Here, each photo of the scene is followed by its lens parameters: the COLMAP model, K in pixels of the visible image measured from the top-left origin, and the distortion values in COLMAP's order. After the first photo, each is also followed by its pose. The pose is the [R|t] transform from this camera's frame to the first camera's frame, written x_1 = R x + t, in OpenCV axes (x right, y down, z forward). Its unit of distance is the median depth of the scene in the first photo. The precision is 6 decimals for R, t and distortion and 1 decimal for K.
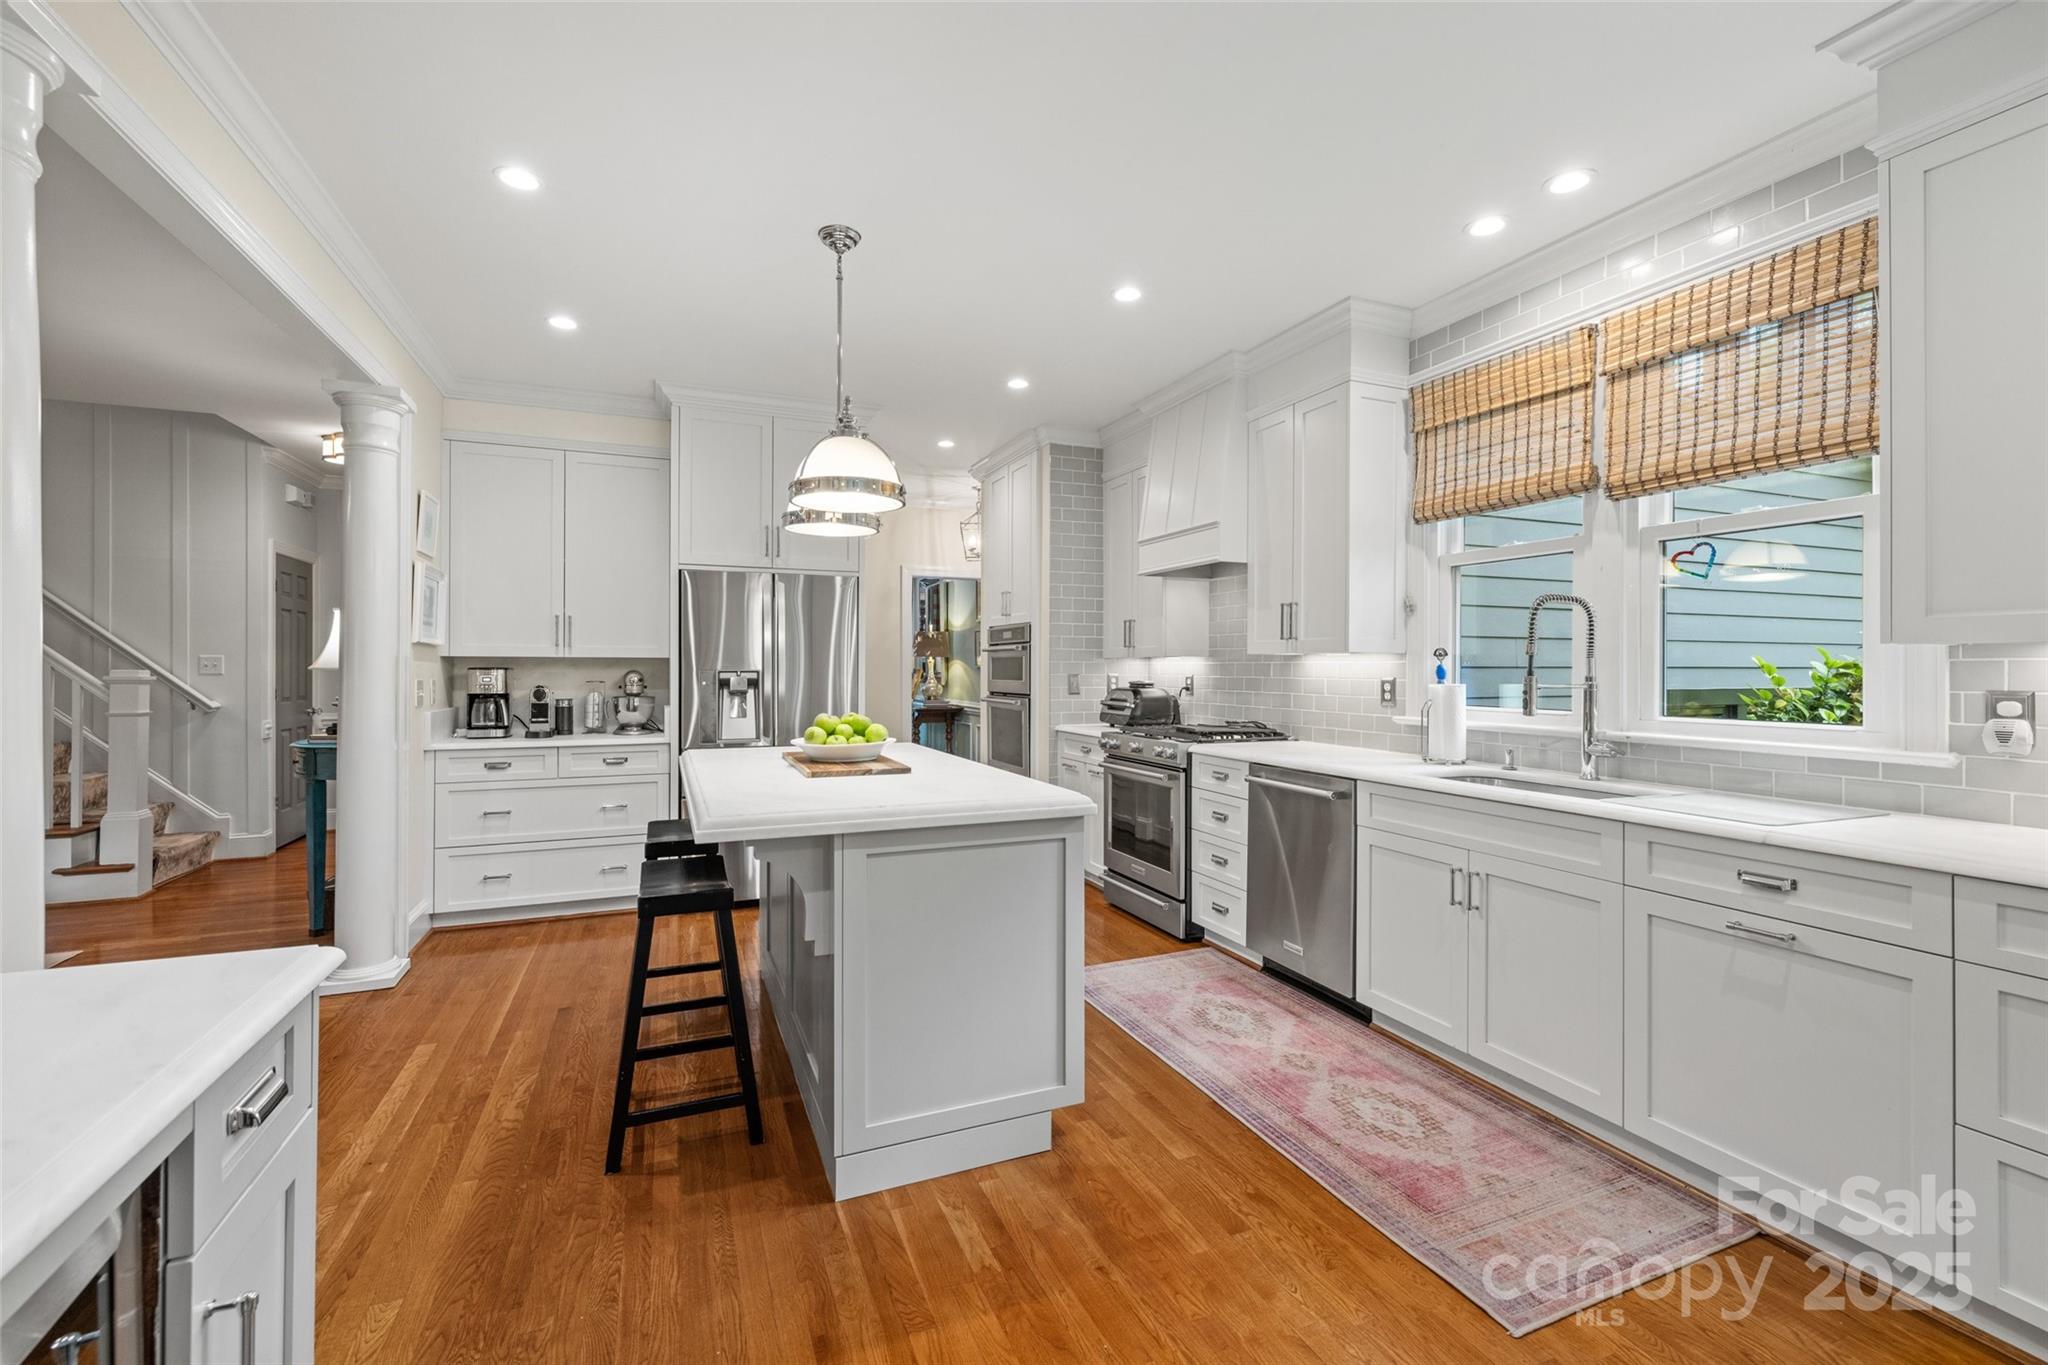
lens RADIAL K [[866.9, 0, 1023.4], [0, 866.9, 660.9], [0, 0, 1]] dist [0.000951, -0.000601]
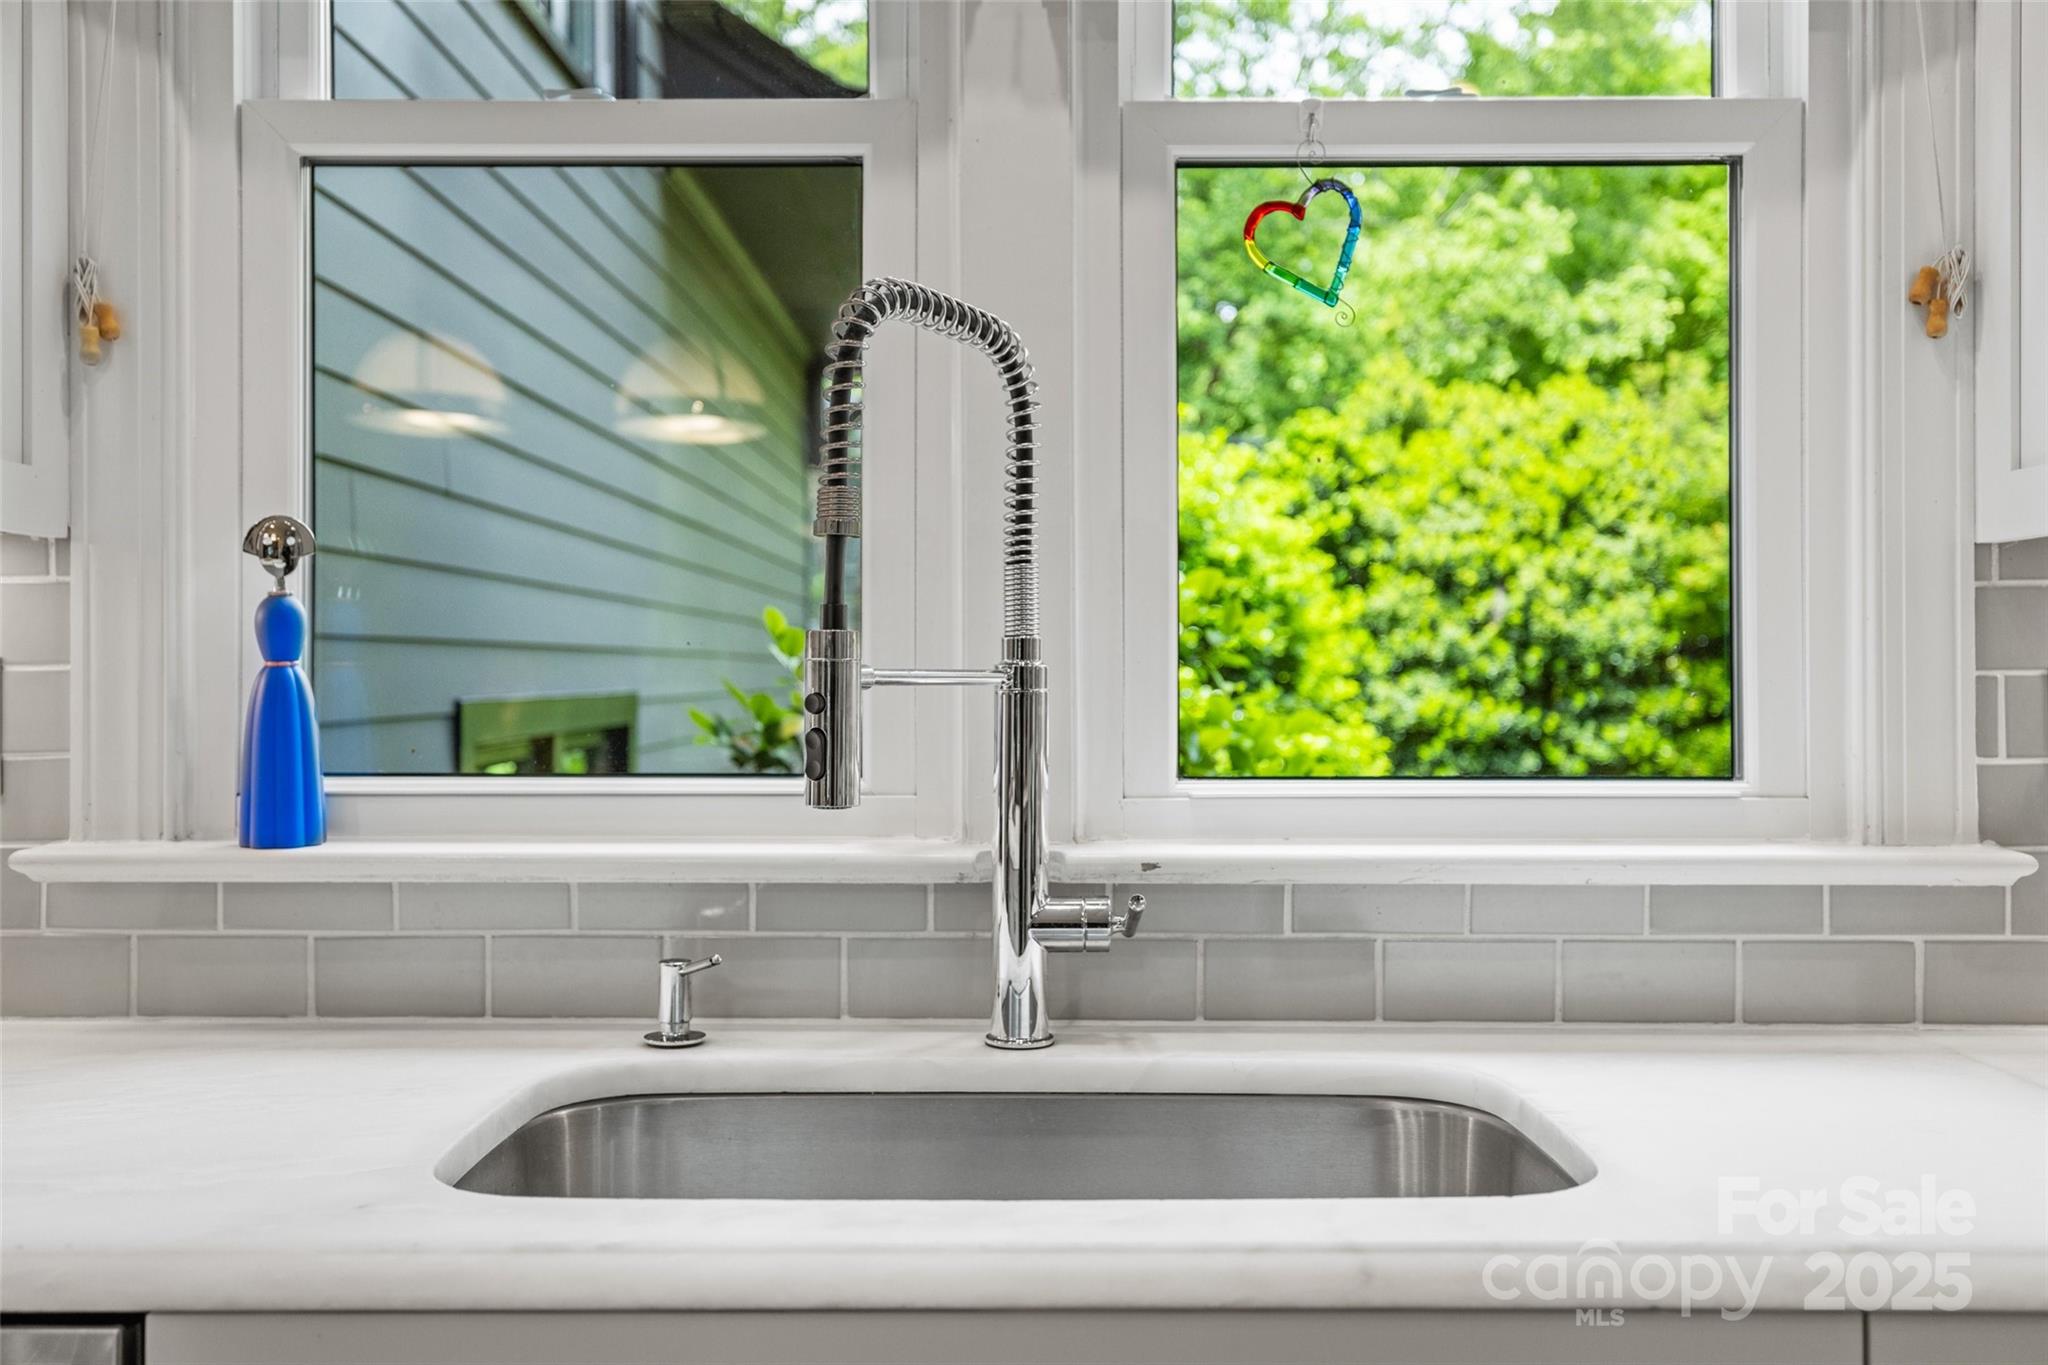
lens RADIAL K [[1822.9, 0, 1031.6], [0, 1822.9, 677.0], [0, 0, 1]] dist [0.016026, 0.010523]
pose [[0.390701, -0.005990, 0.920498, 0.122383], [-0.006387, 0.999937, 0.009217, 0.018115], [-0.920496, -0.009480, 0.390638, 0.590931]]
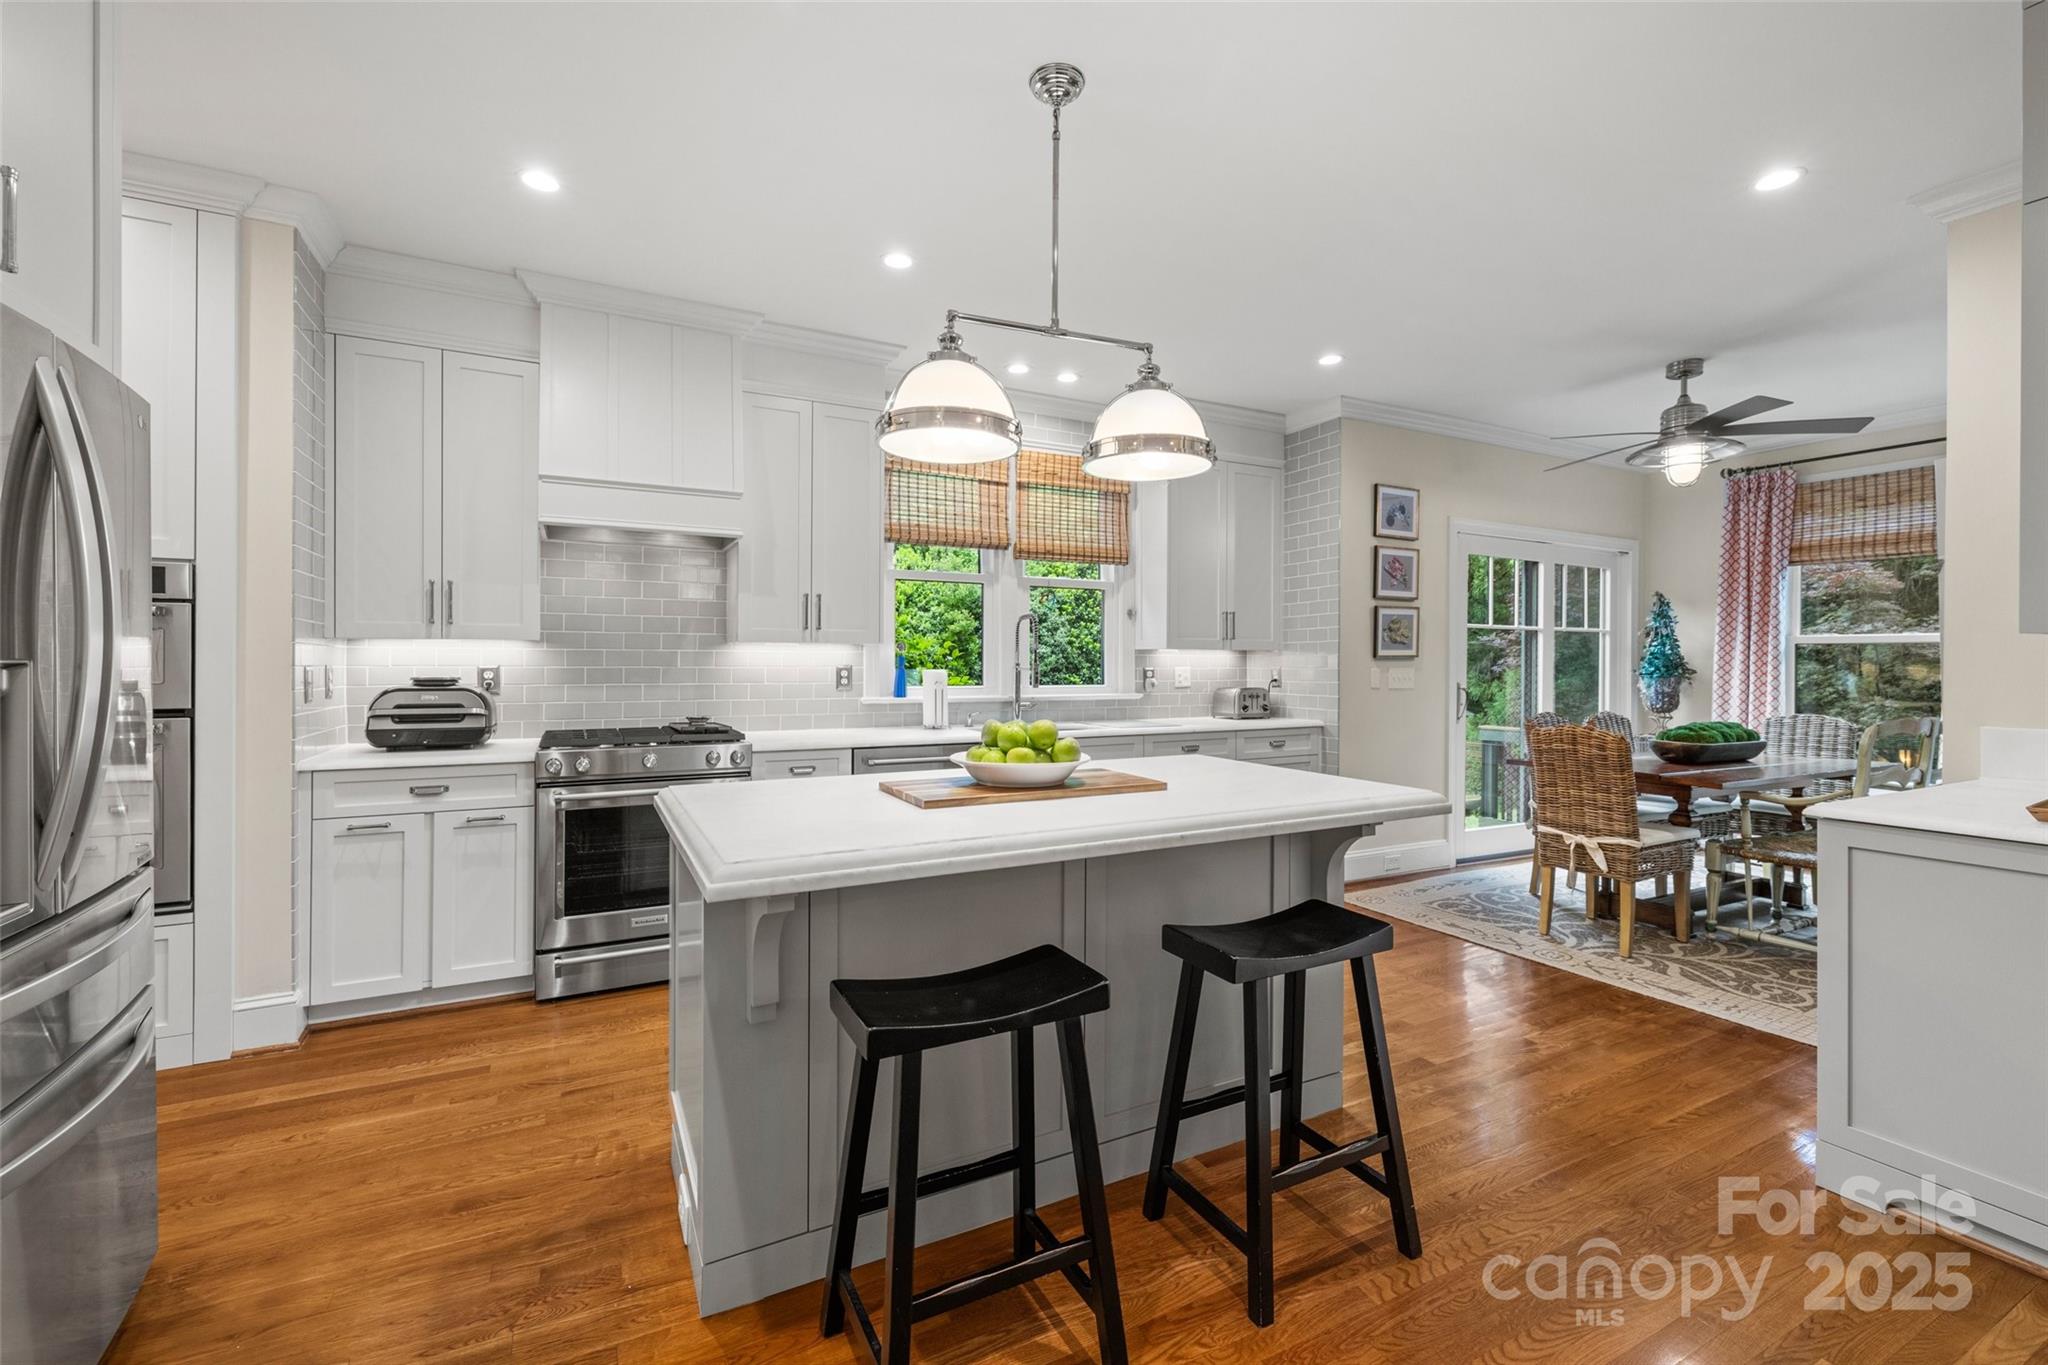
lens RADIAL K [[866.9, 0, 1021.6], [0, 866.9, 643.8], [0, 0, 1]] dist [0.000951, -0.000601]
pose [[-0.084275, 0.016338, 0.996309, -0.749779], [-0.011993, 0.999777, -0.017409, 0.007438], [-0.996370, -0.013416, -0.084061, 0.849277]]
